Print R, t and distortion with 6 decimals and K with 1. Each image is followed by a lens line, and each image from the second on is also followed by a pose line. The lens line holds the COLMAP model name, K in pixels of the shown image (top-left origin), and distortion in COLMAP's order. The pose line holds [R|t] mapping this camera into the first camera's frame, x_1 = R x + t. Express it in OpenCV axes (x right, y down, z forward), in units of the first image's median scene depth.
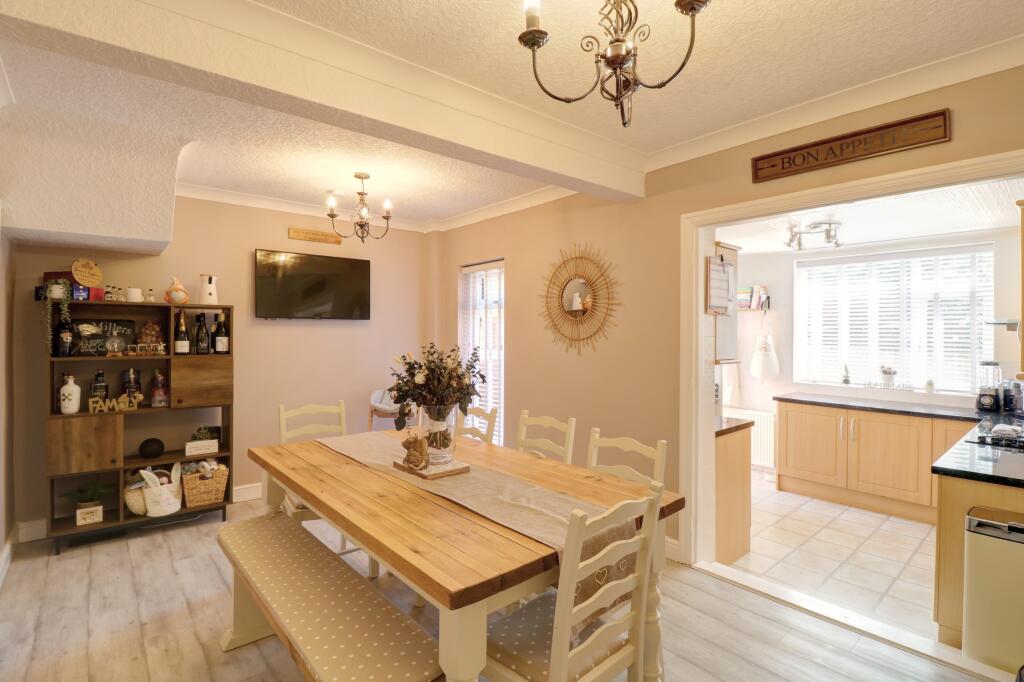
lens RADIAL K [[487.2, 0, 515.3], [0, 487.2, 326.9], [0, 0, 1]] dist [0.002067, -0.020146]
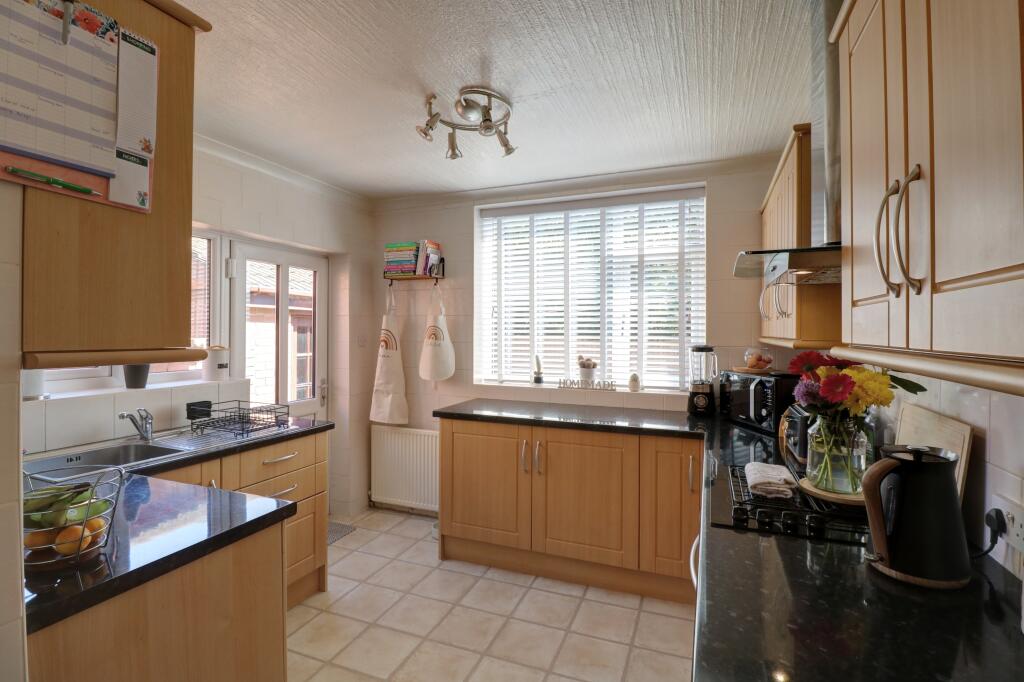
lens RADIAL K [[487.2, 0, 515.3], [0, 487.2, 326.9], [0, 0, 1]] dist [0.002067, -0.020146]
pose [[0.885838, -0.002097, 0.463990, 0.349126], [0.001009, 0.999996, 0.002594, 0.036056], [-0.463993, -0.001830, 0.885837, 0.419354]]
